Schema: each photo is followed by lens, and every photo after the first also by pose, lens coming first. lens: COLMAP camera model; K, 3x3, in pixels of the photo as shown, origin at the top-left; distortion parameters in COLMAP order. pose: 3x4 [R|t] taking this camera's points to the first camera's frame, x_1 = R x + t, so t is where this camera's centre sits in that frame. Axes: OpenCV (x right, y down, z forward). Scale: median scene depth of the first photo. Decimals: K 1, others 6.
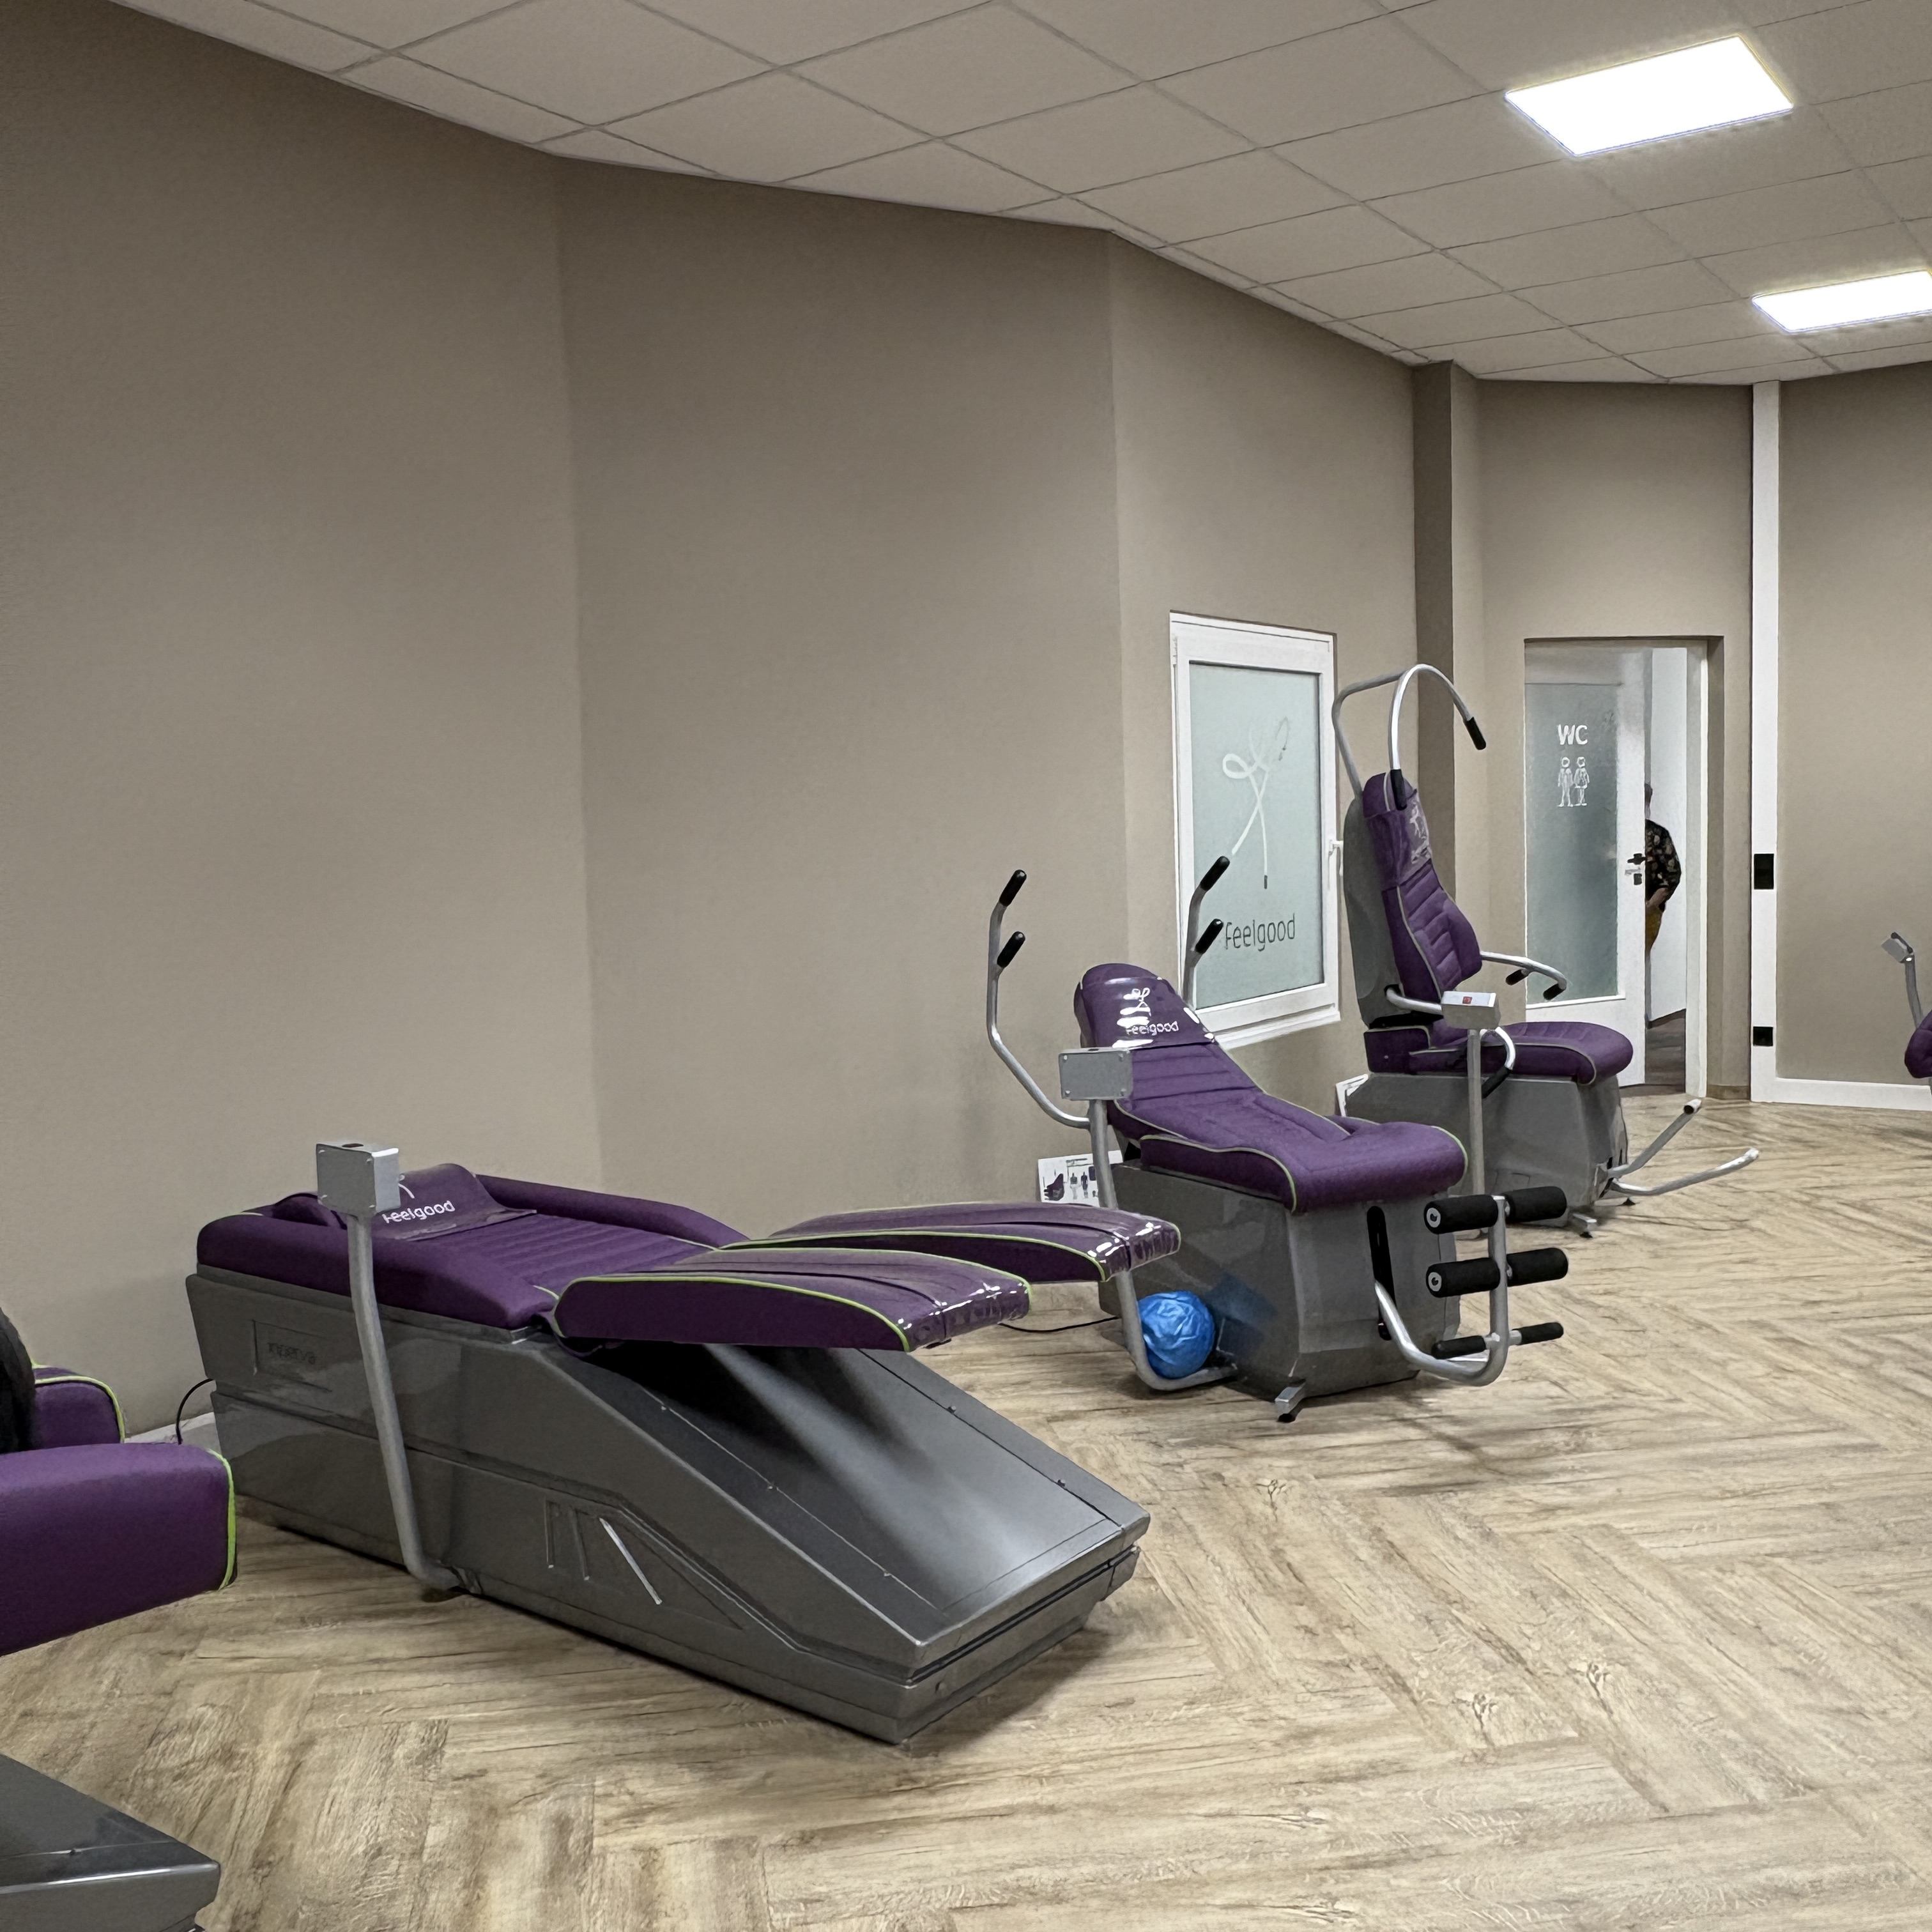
lens RADIAL K [[1907.2, 0, 966.0], [0, 1907.2, 966.0], [0, 0, 1]] dist [-0.004365, 0.000053]
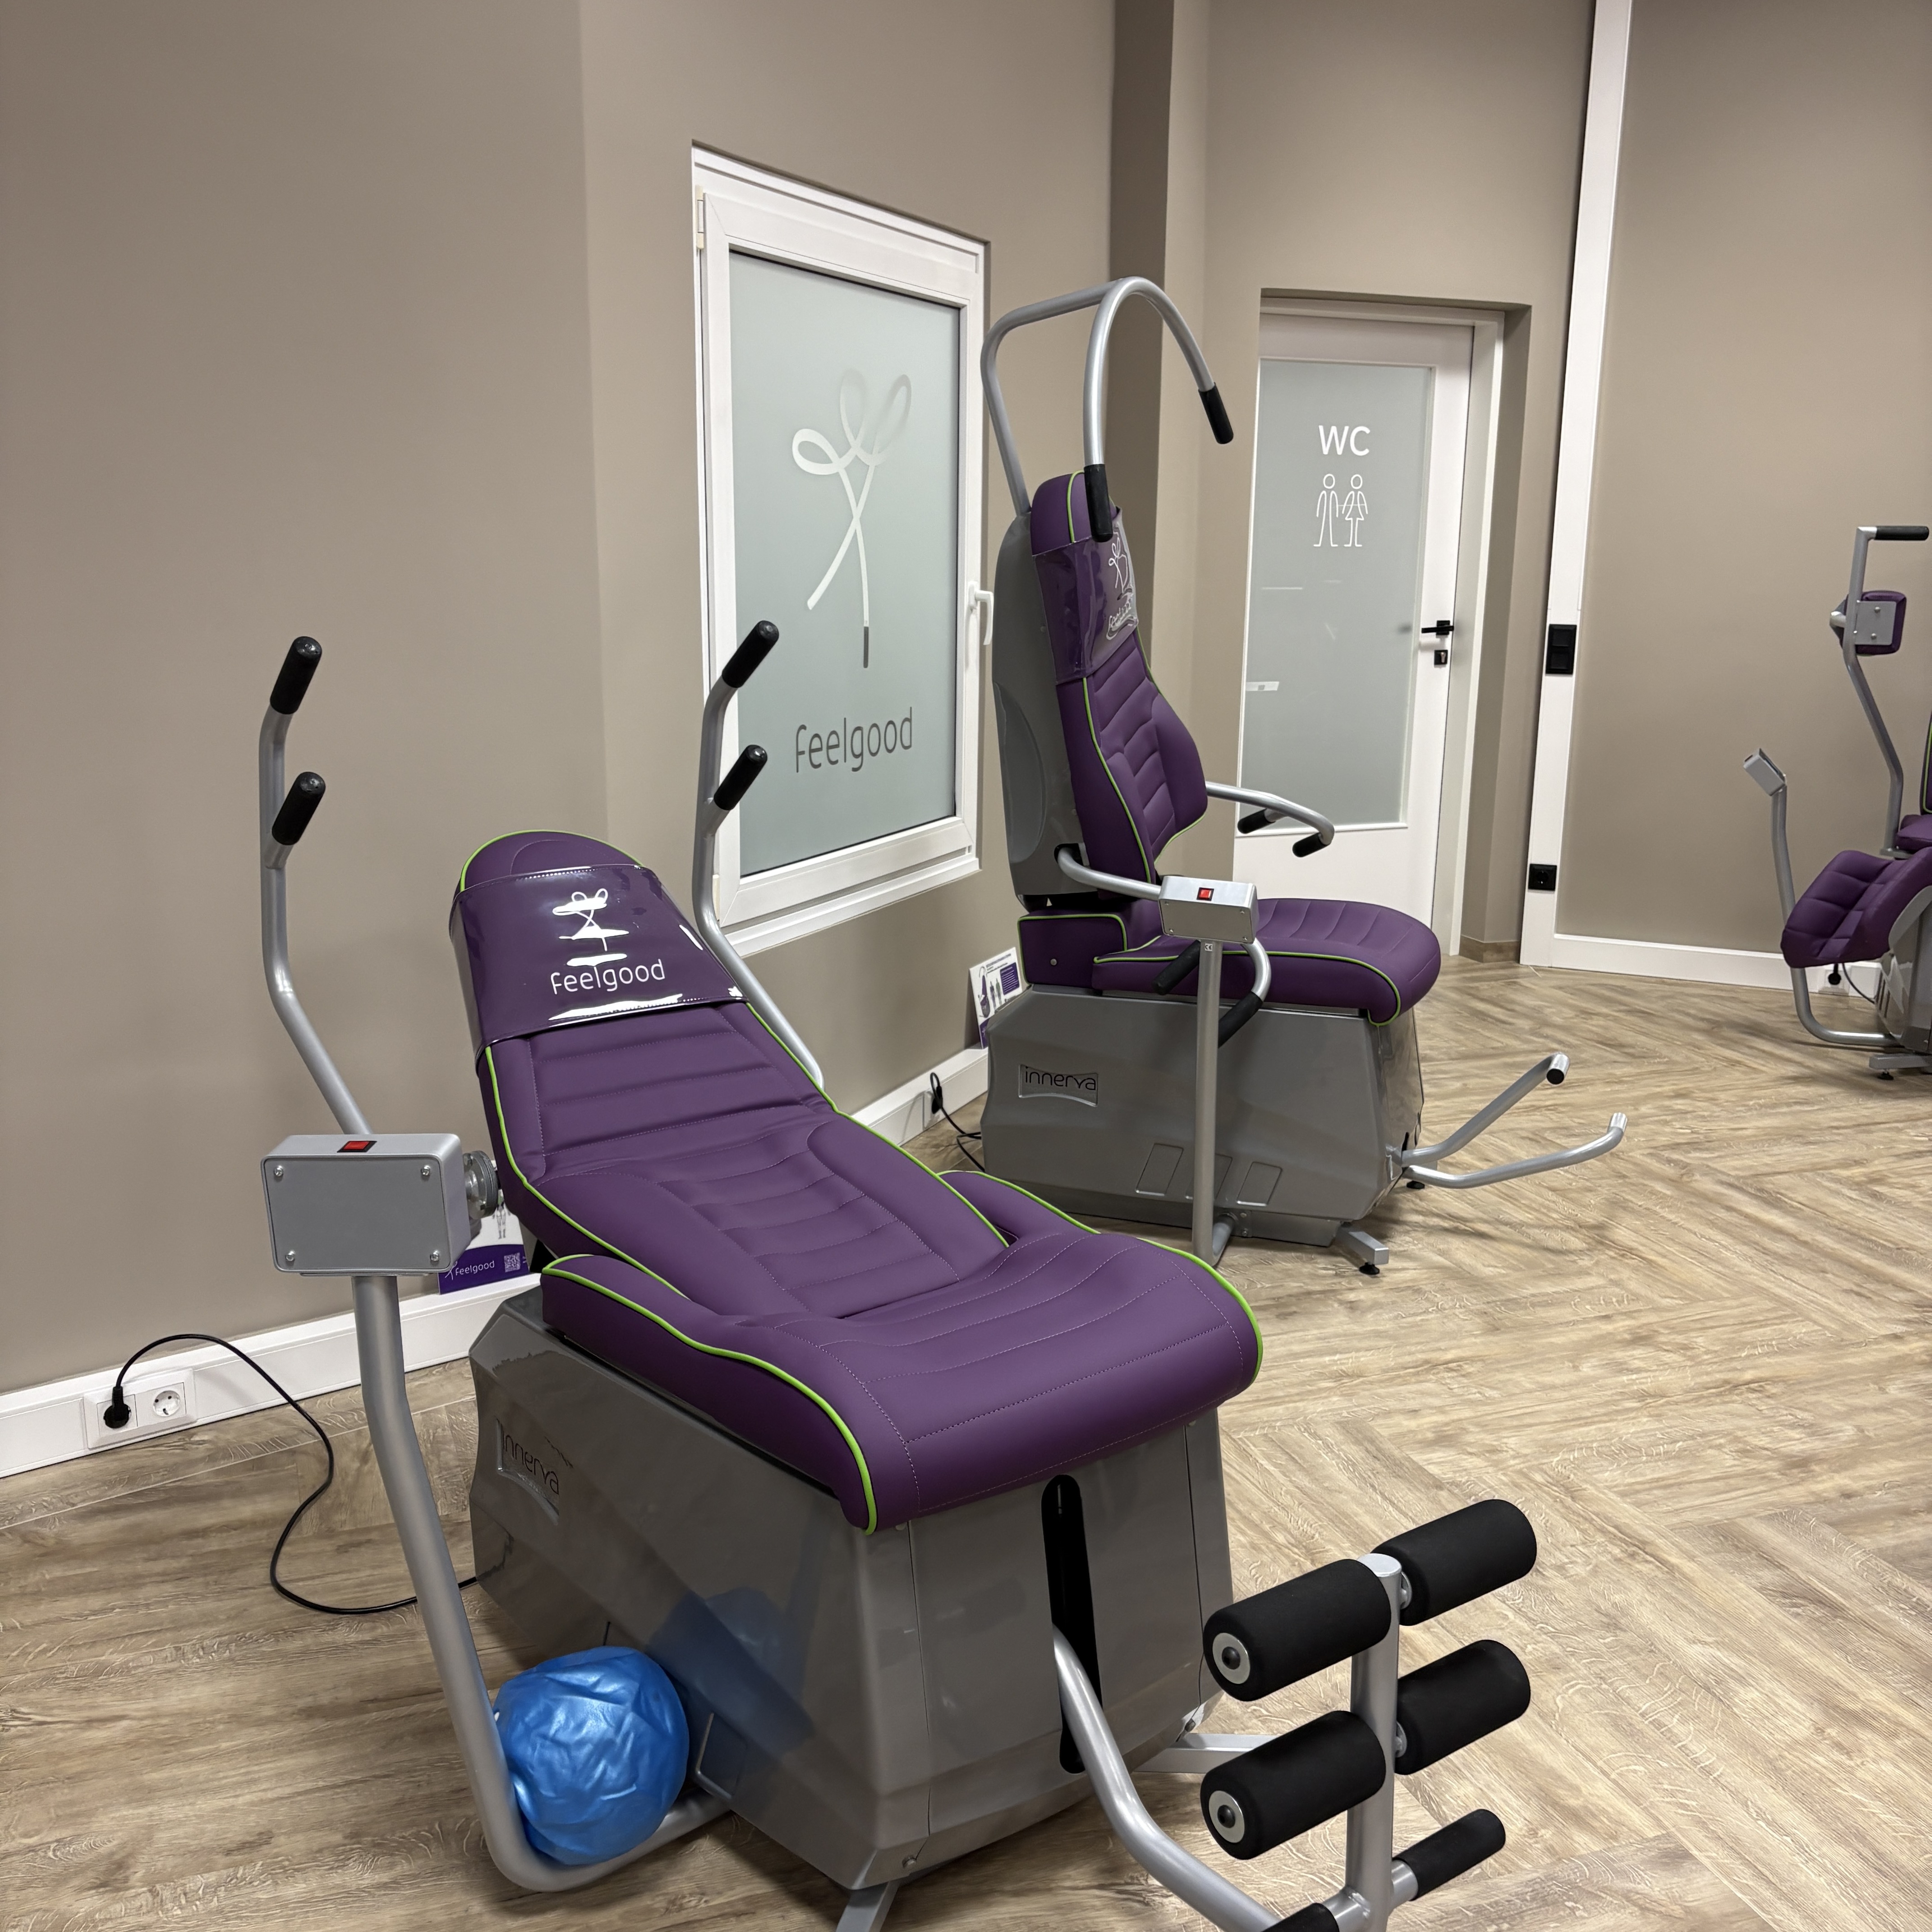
lens RADIAL K [[1922.4, 0, 966.0], [0, 1922.4, 966.0], [0, 0, 1]] dist [0.169125, -0.511385]
pose [[0.981334, -0.000399, 0.192312, 0.115339], [-0.026063, 0.990496, 0.135047, -0.049606], [-0.190538, -0.137539, 0.971997, 0.627302]]
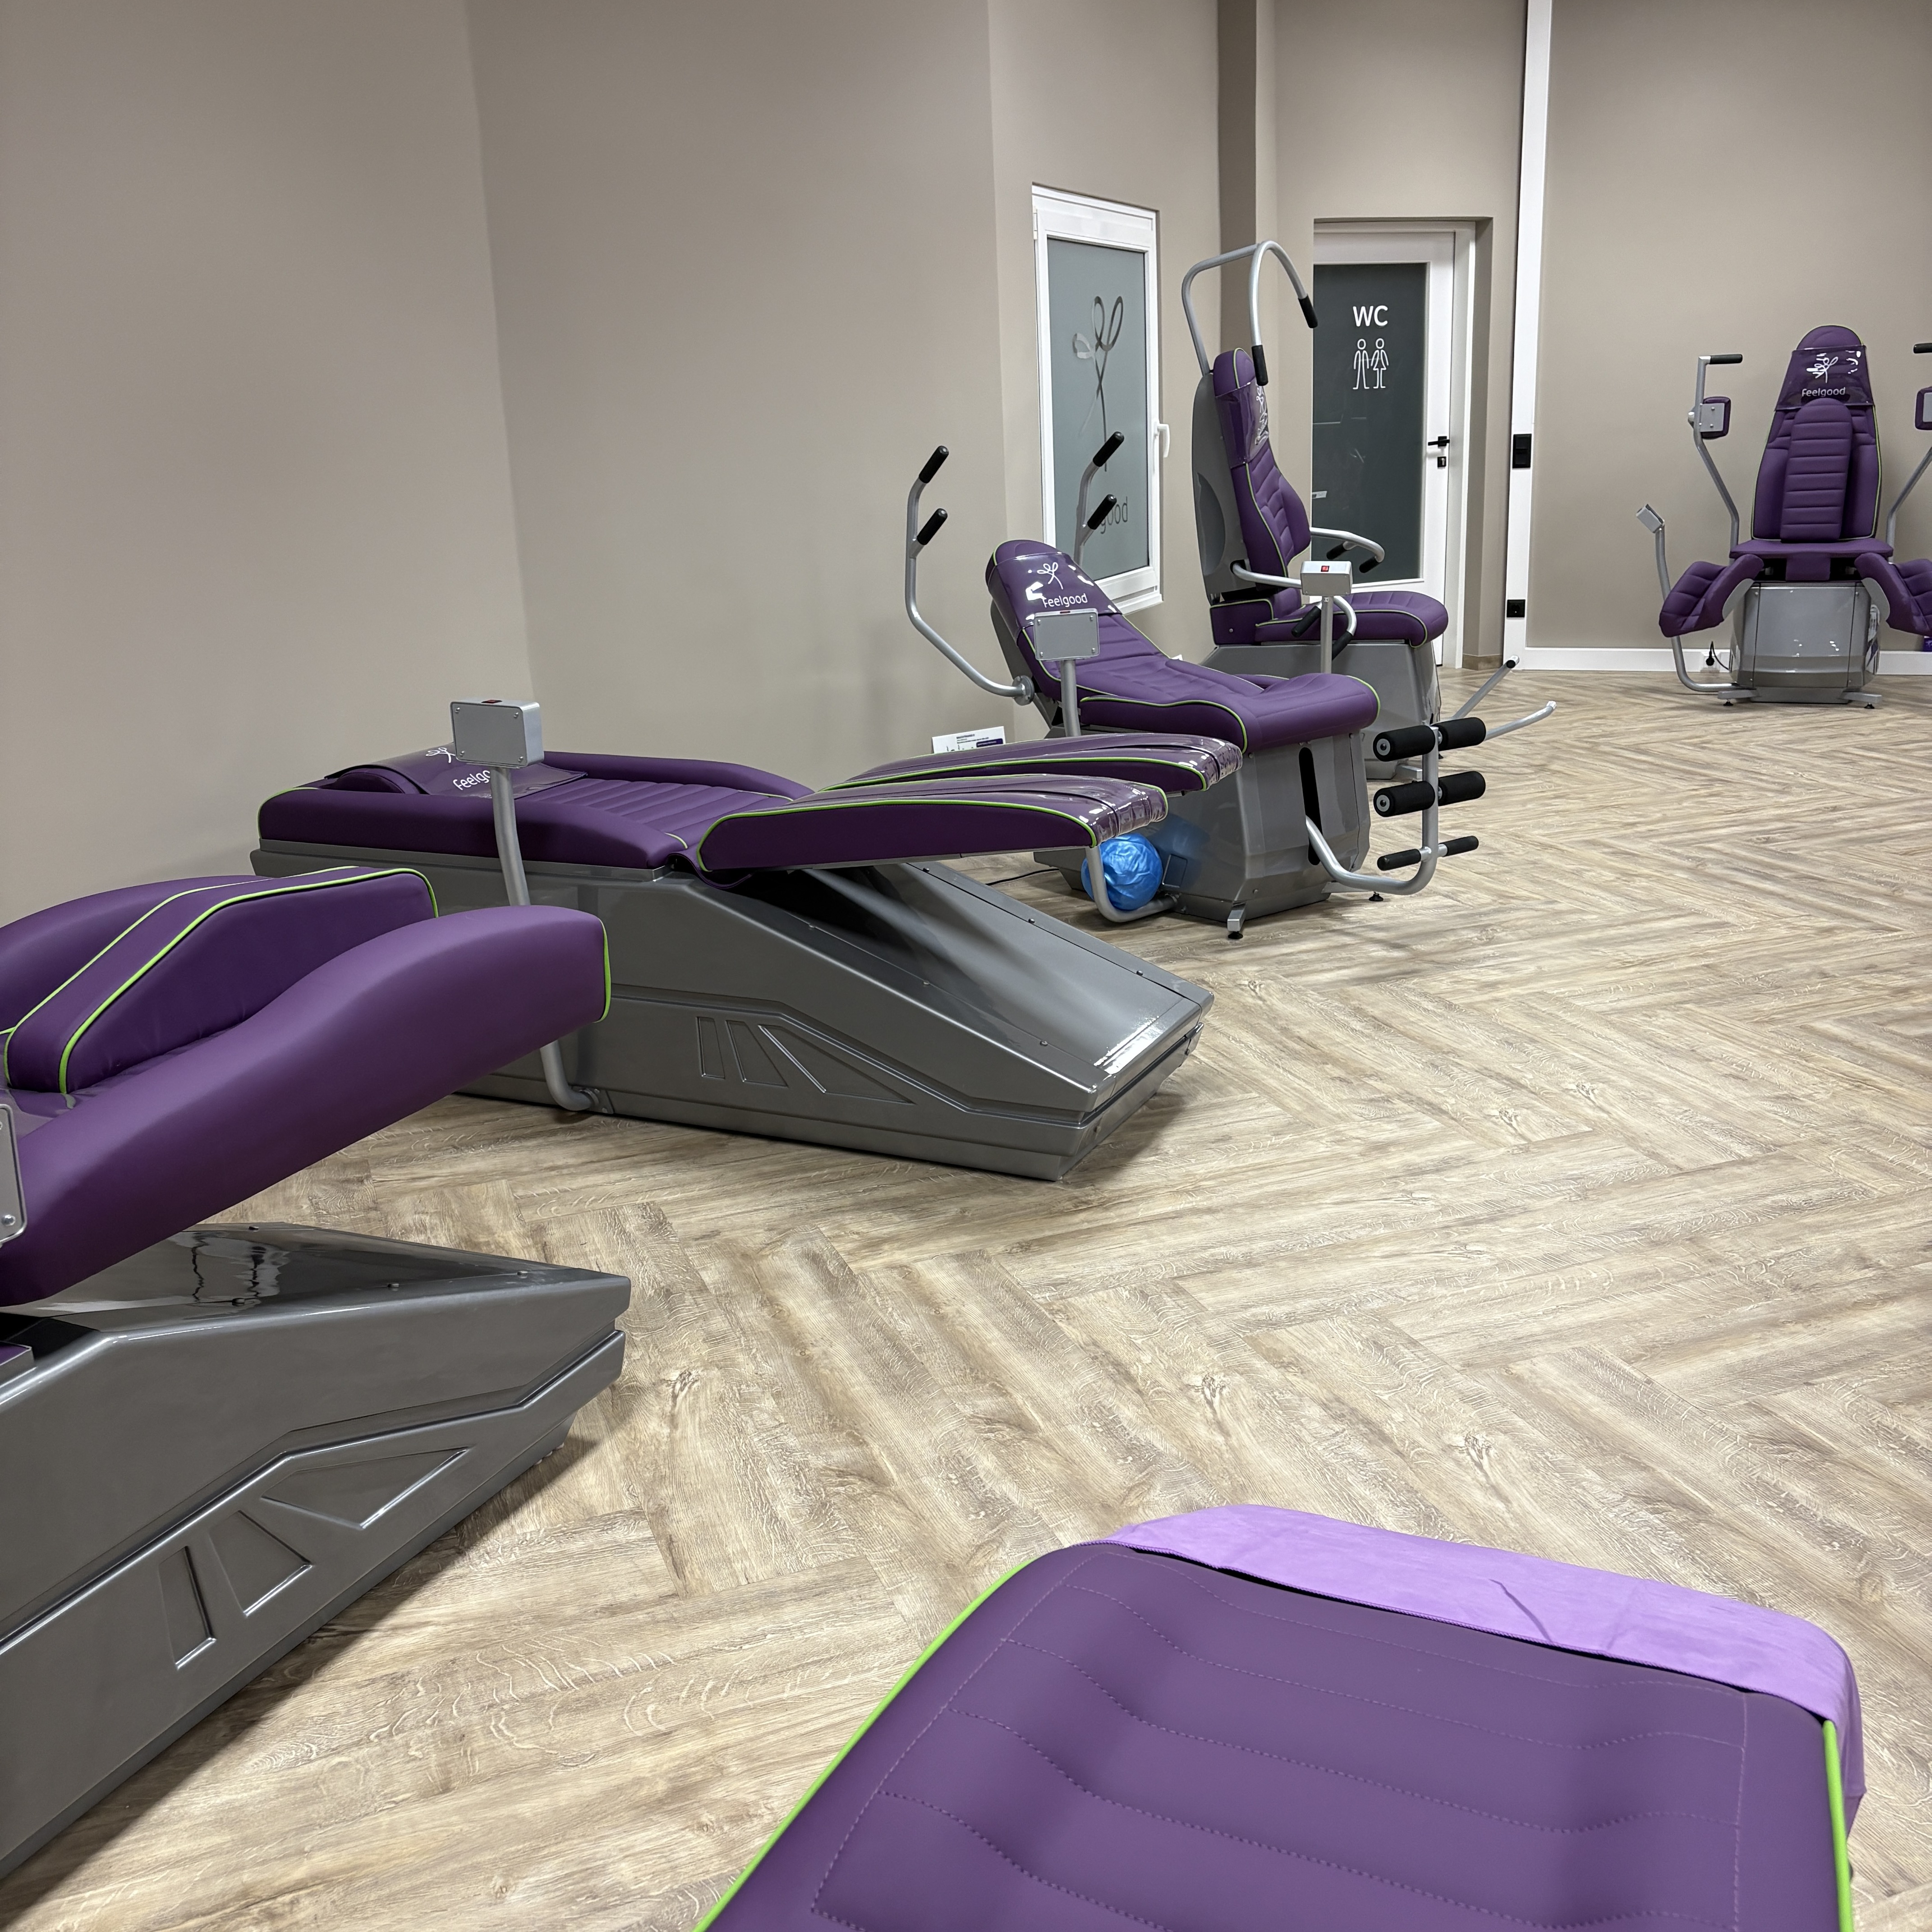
lens RADIAL K [[1922.4, 0, 966.0], [0, 1922.4, 966.0], [0, 0, 1]] dist [0.169125, -0.511385]
pose [[0.980909, -0.063030, 0.183967, -0.211155], [0.026877, 0.980879, 0.192754, 0.028777], [-0.192599, -0.184130, 0.963848, -0.089100]]
